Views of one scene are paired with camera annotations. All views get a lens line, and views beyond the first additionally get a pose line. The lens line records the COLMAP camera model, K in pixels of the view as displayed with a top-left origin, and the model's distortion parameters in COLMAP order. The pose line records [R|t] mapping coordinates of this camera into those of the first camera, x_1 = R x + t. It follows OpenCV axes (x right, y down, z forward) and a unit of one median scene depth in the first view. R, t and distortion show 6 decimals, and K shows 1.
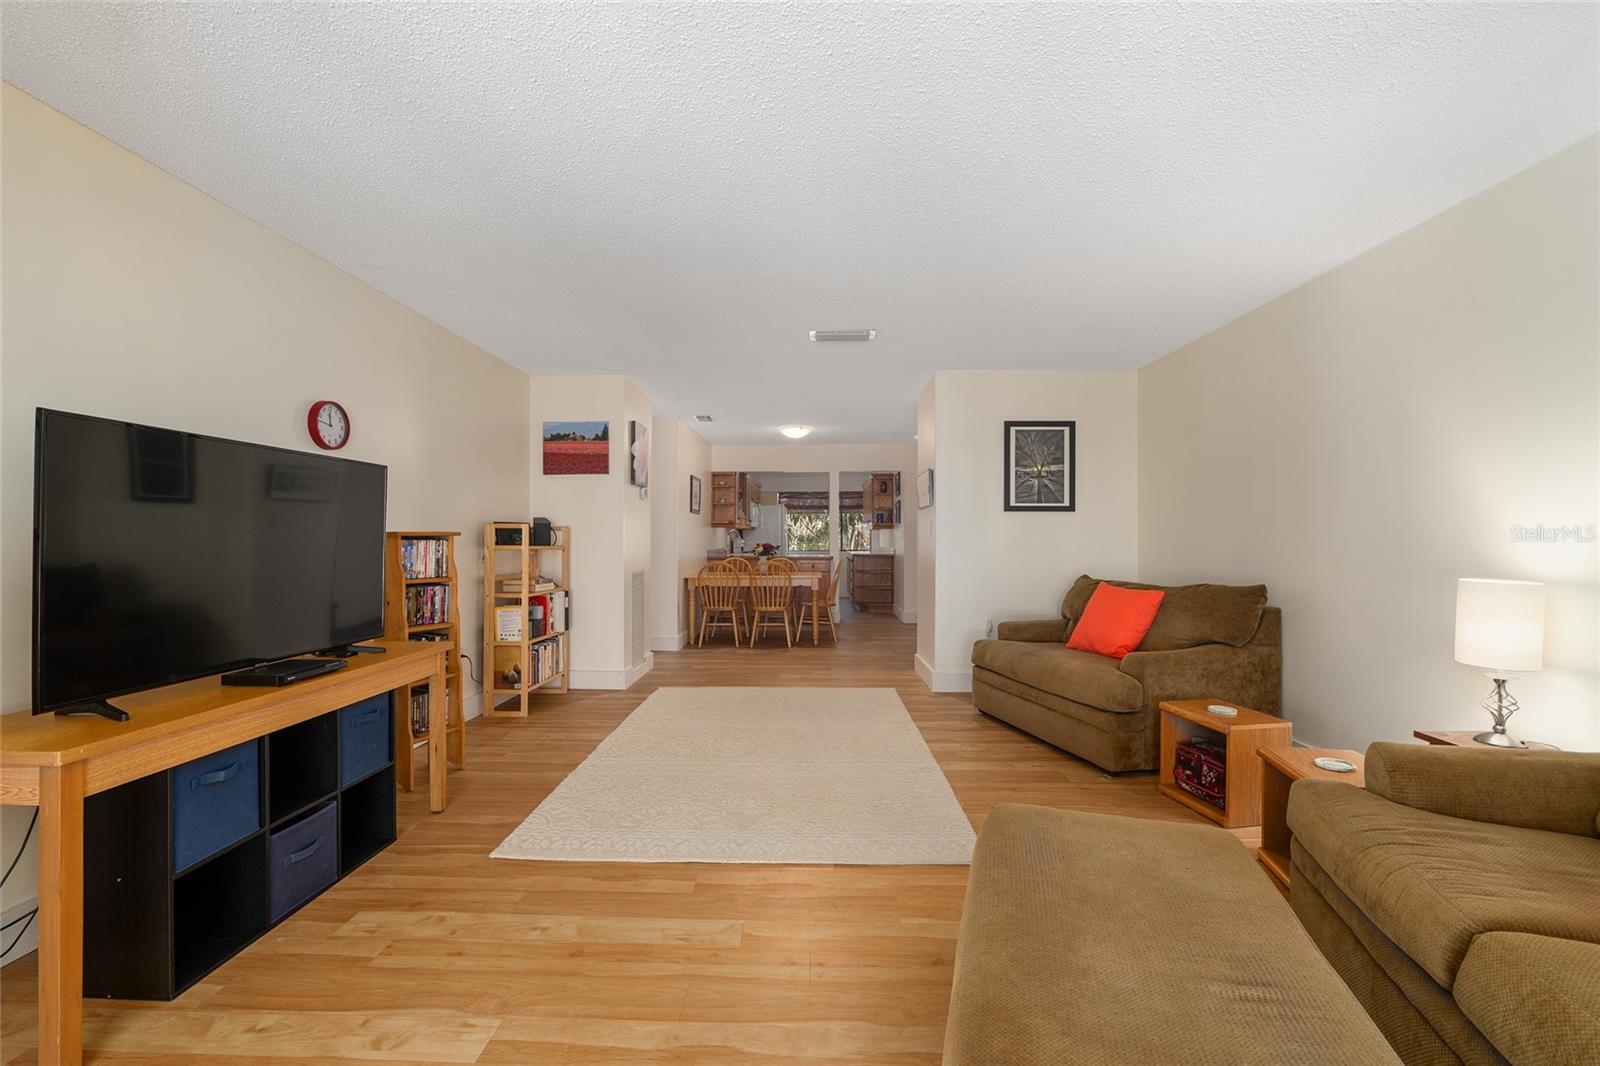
lens RADIAL K [[663.6, 0, 800.0], [0, 663.6, 533.0], [0, 0, 1]] dist [-0.001323, -0.000192]
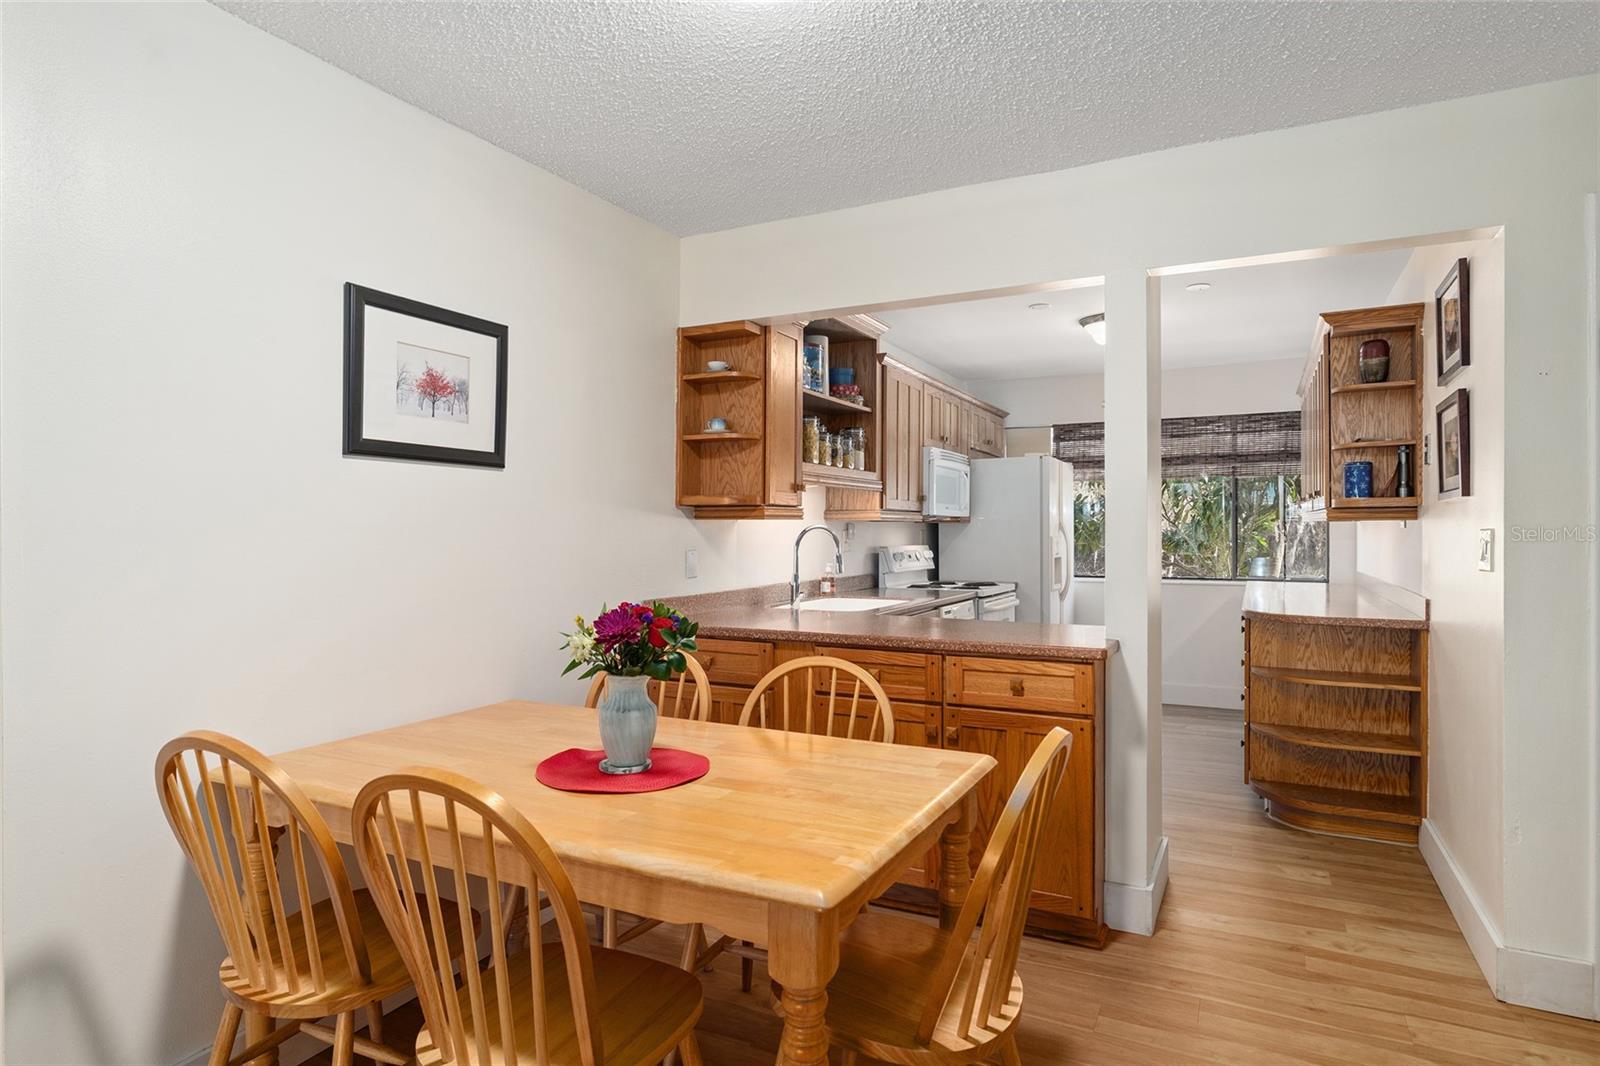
lens RADIAL K [[867.8, 0, 808.7], [0, 867.8, 528.2], [0, 0, 1]] dist [-0.001503, -0.000472]
pose [[0.903353, -0.001870, -0.428893, 0.073677], [0.004993, 0.999969, 0.006157, -0.006429], [0.428868, -0.007704, 0.903334, 0.622223]]
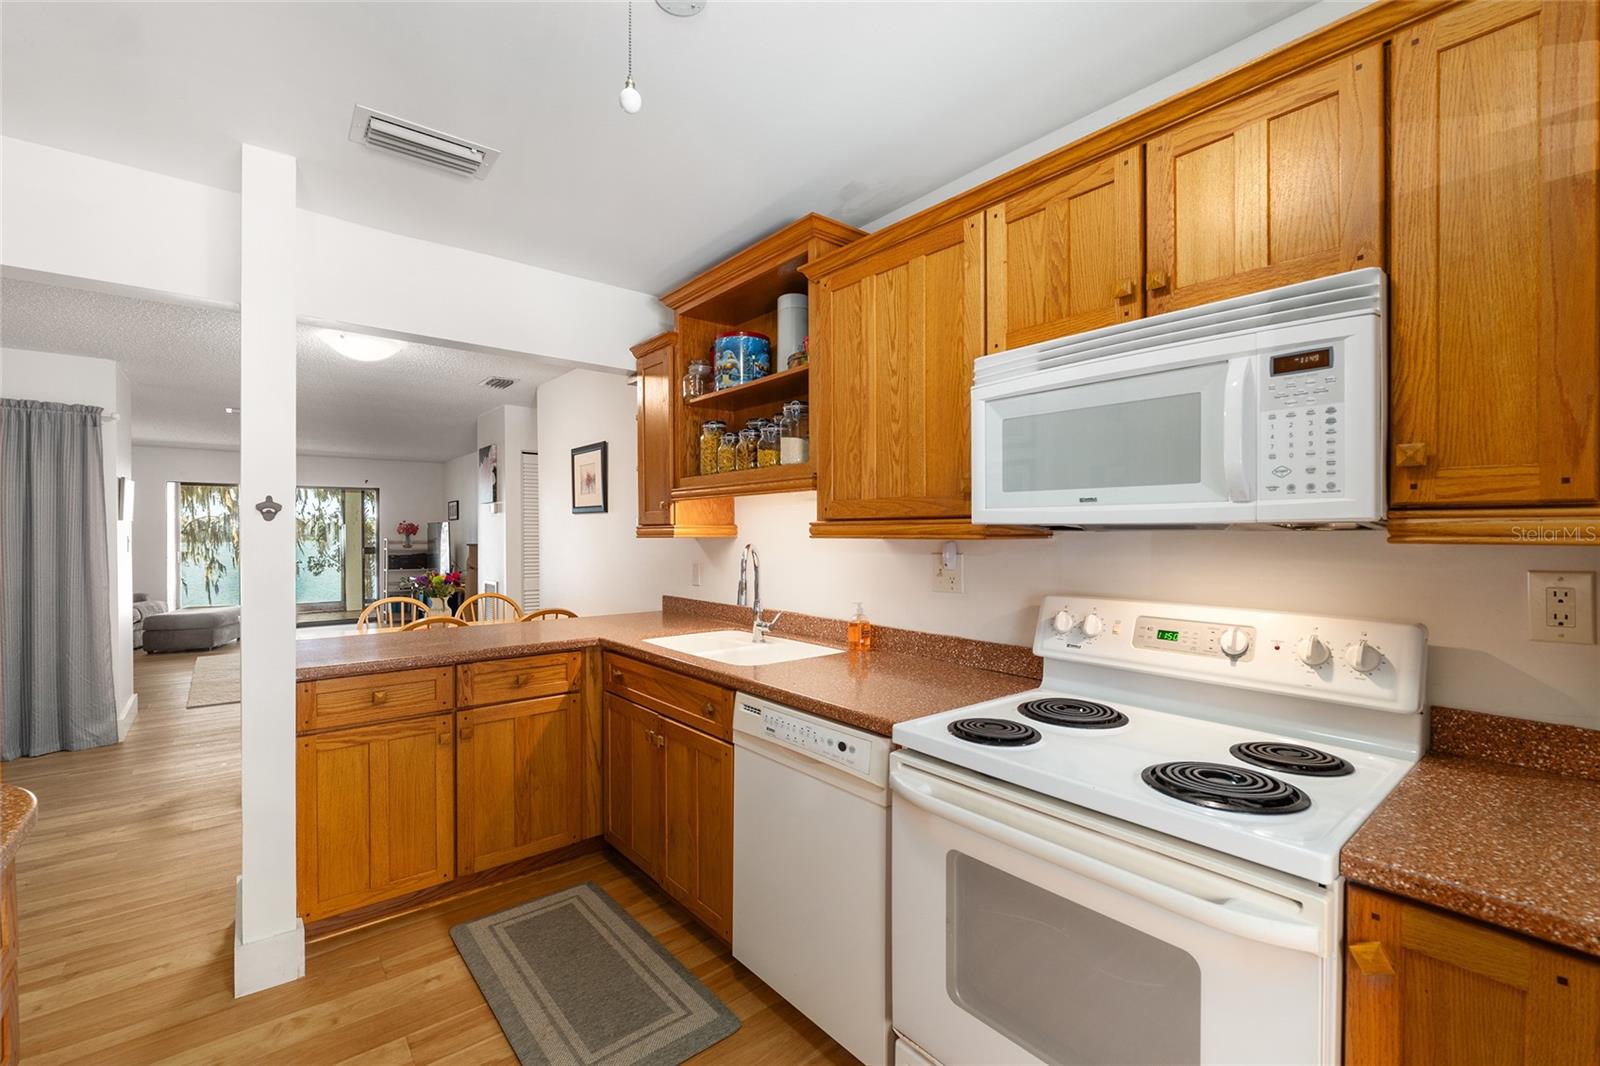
lens RADIAL K [[689.3, 0, 794.5], [0, 689.3, 533.5], [0, 0, 1]] dist [-0.001432, -0.000152]
pose [[-0.758867, 0.005062, -0.651225, 0.062529], [0.008981, 0.999956, -0.002693, -0.008462], [0.651183, -0.007892, -0.758880, 1.207256]]
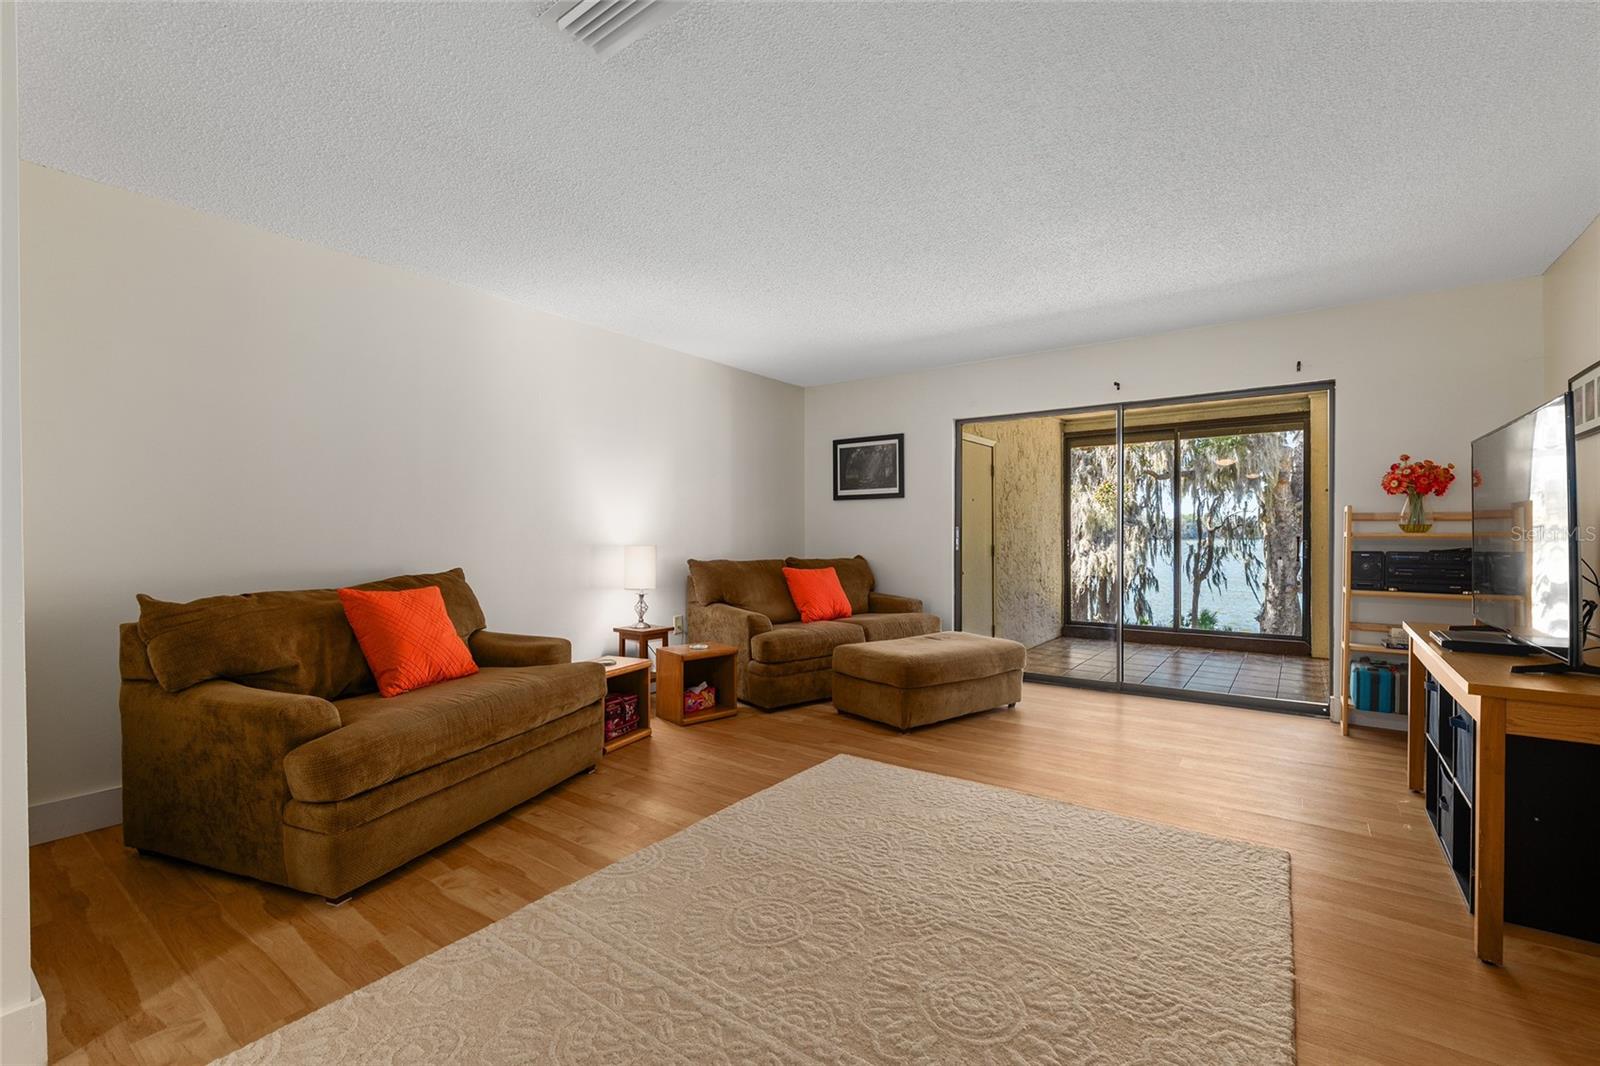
lens RADIAL K [[689.3, 0, 794.5], [0, 689.3, 533.5], [0, 0, 1]] dist [-0.001432, -0.000152]
pose [[-0.826452, 0.000835, 0.563006, -0.104433], [-0.005871, 0.999932, -0.010100, 0.011456], [-0.562976, -0.011653, -0.826391, 0.527272]]
